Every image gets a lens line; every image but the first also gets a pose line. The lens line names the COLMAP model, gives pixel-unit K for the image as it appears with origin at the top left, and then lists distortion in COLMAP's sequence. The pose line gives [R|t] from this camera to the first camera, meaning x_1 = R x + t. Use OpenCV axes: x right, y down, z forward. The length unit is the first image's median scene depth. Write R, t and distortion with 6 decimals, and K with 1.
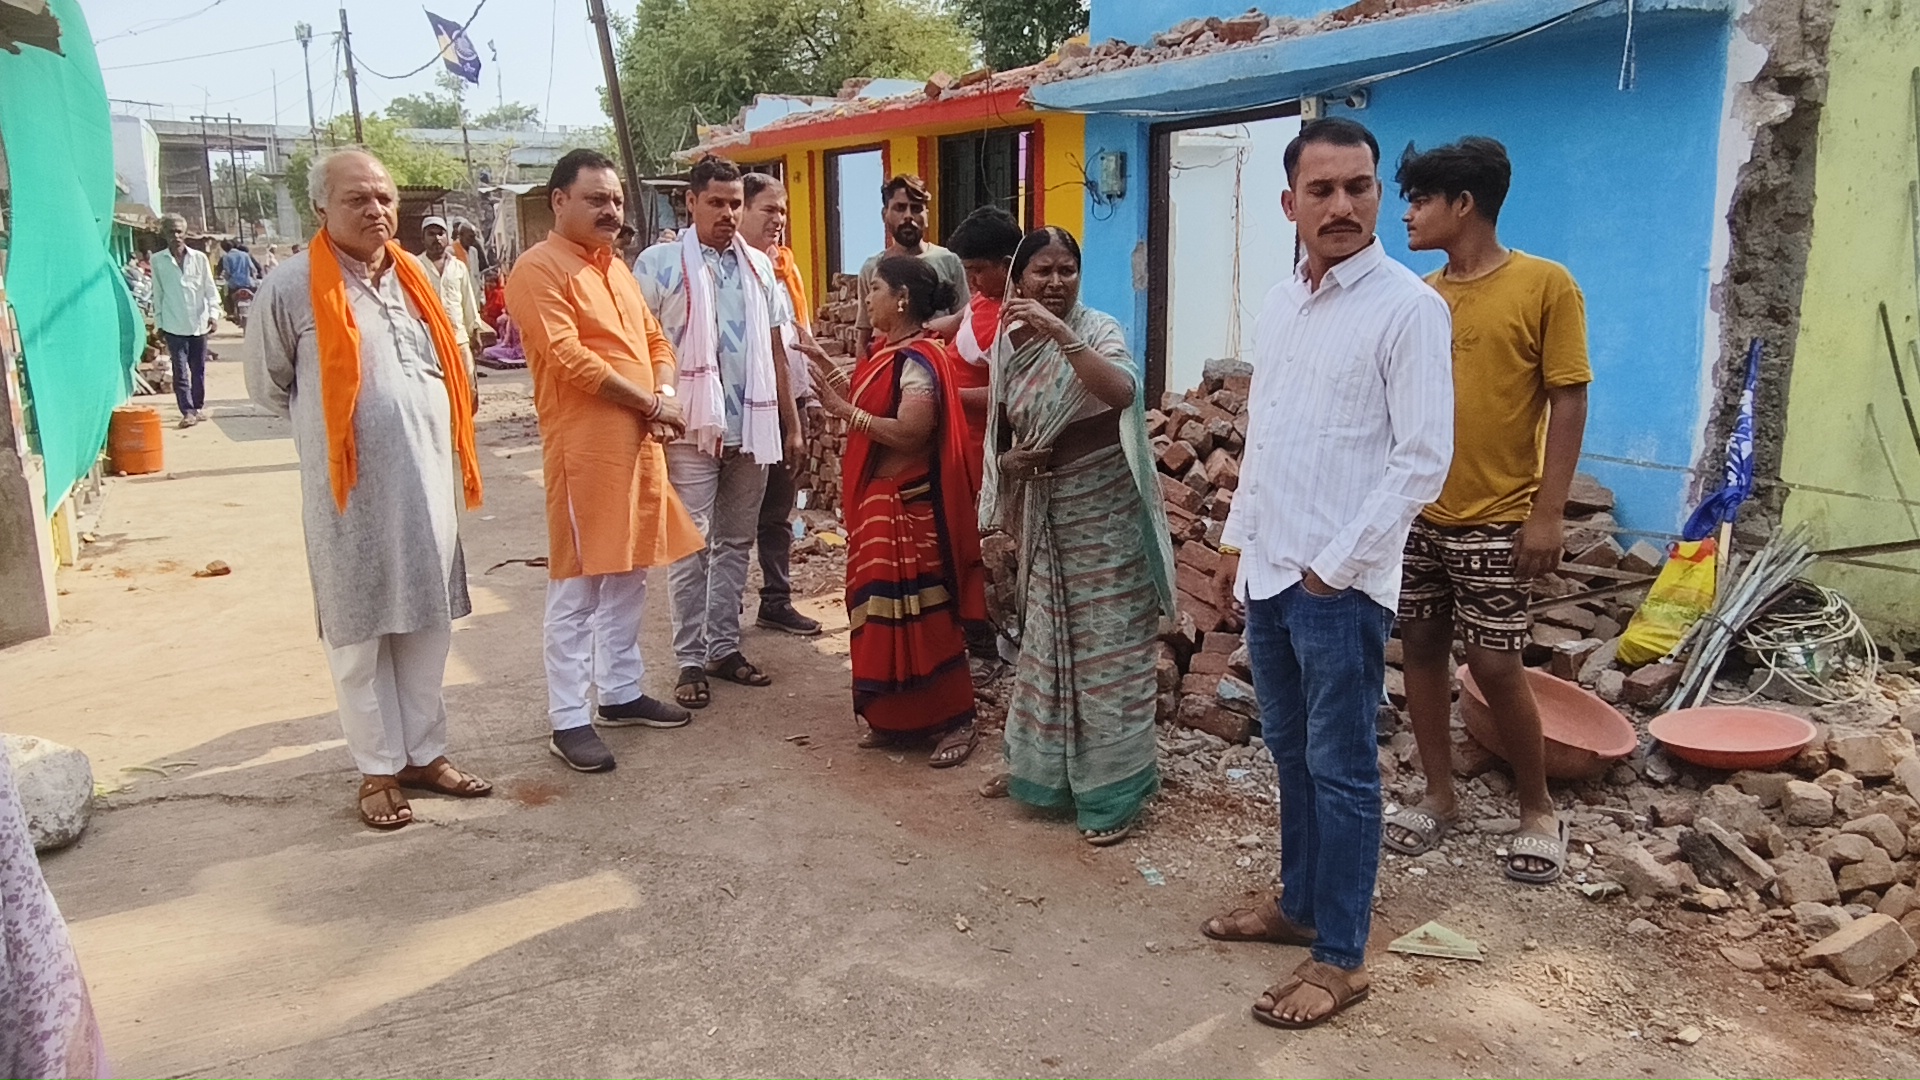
lens RADIAL K [[1335.6, 0, 951.5], [0, 1335.6, 537.8], [0, 0, 1]] dist [0.033119, -0.052310]
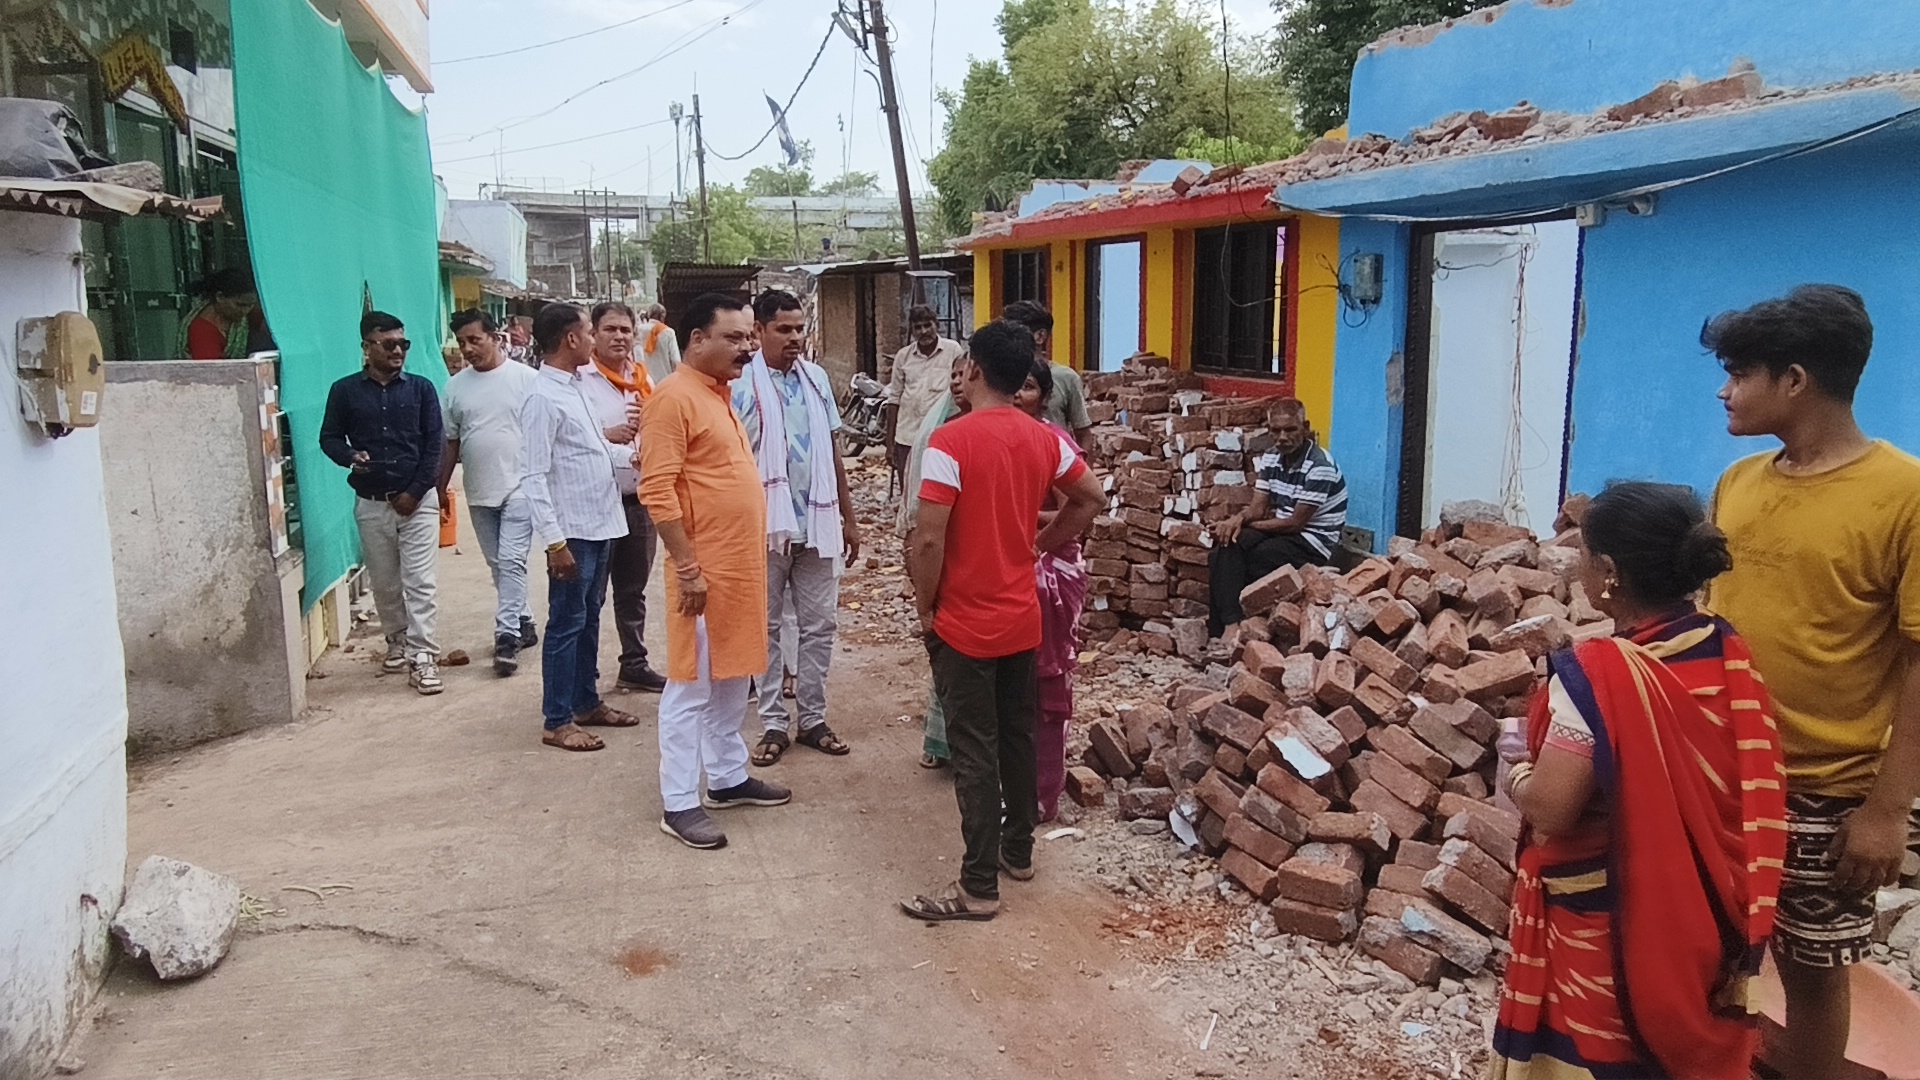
lens RADIAL K [[1335.6, 0, 951.5], [0, 1335.6, 537.8], [0, 0, 1]] dist [0.033119, -0.052310]
pose [[0.972219, 0.040322, -0.230574, 0.062731], [-0.049582, 0.998174, -0.034505, -0.049305], [0.228762, 0.044978, 0.972443, 0.055515]]
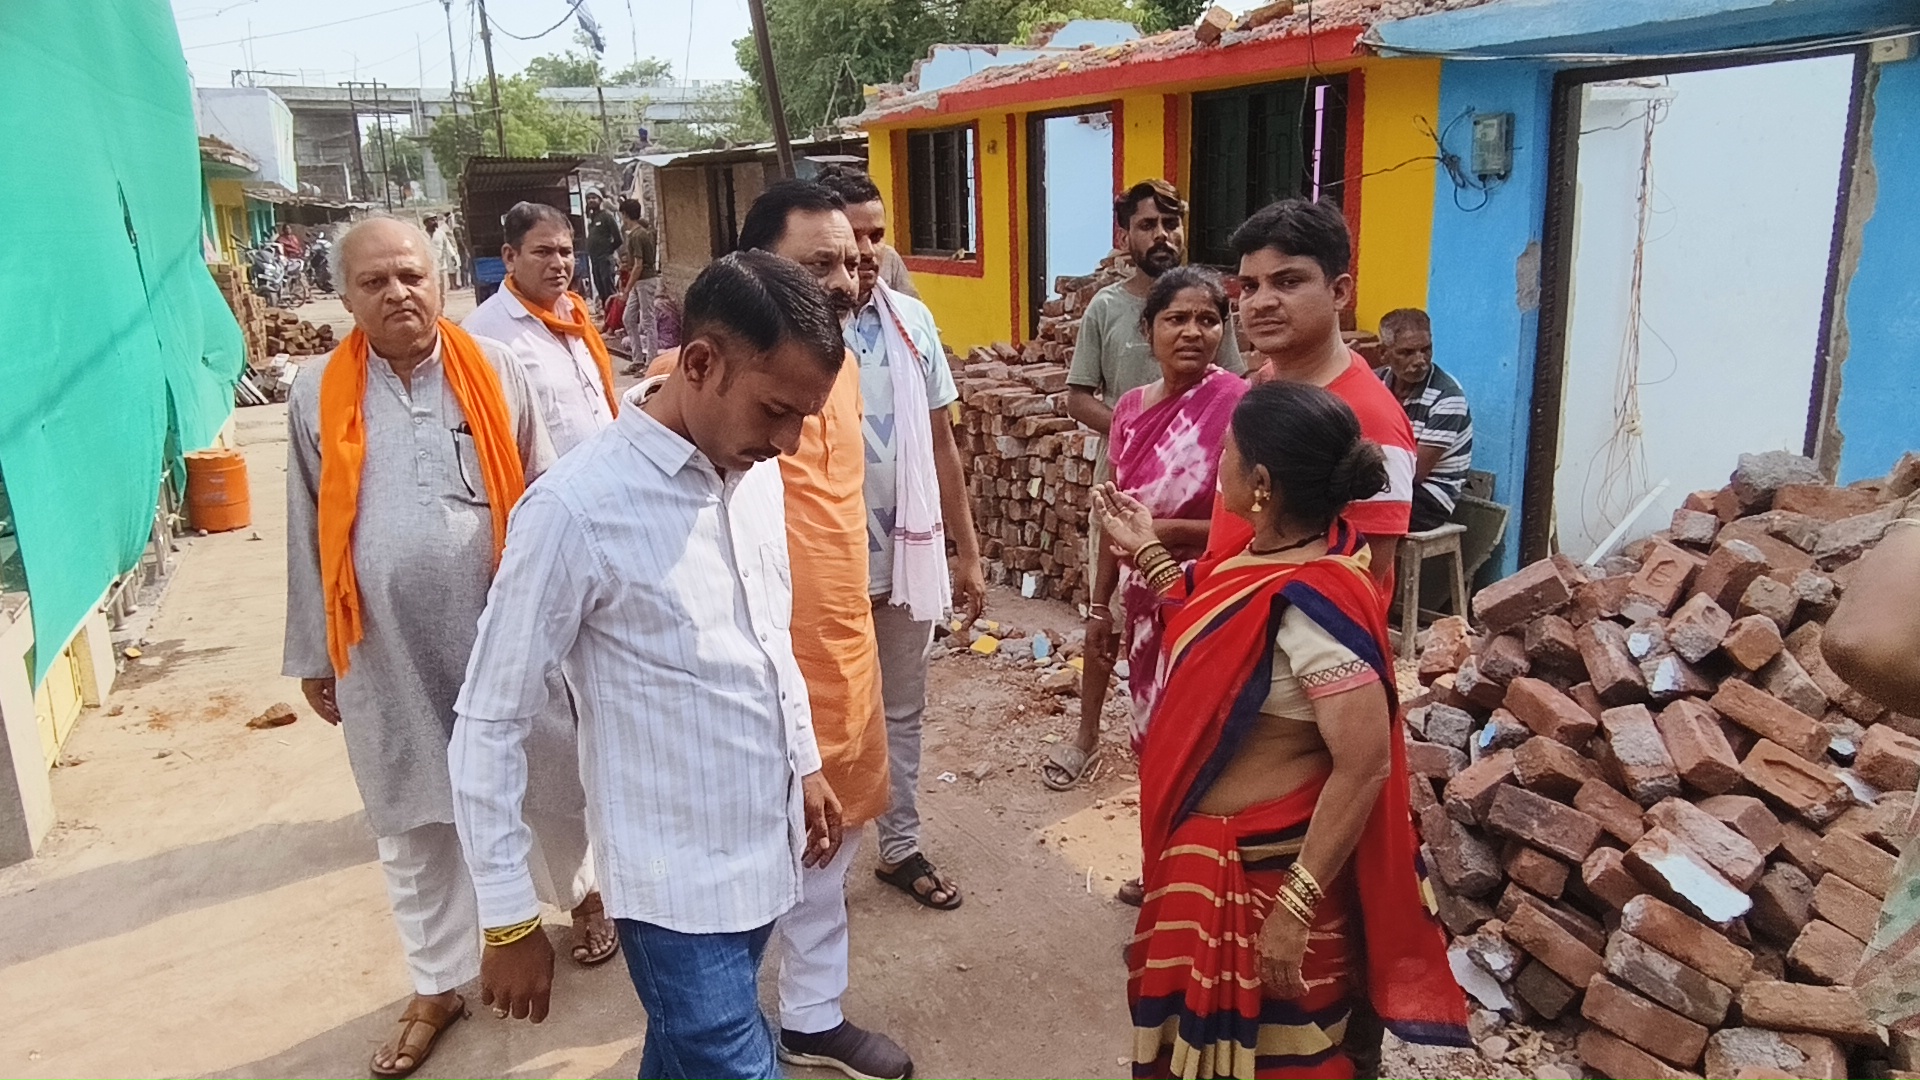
lens RADIAL K [[1335.6, 0, 951.5], [0, 1335.6, 537.8], [0, 0, 1]] dist [0.033119, -0.052310]
pose [[0.995371, 0.000817, -0.096105, -0.092149], [0.002872, 0.999264, 0.038250, -0.094485], [0.096066, -0.038349, 0.994636, 0.268087]]
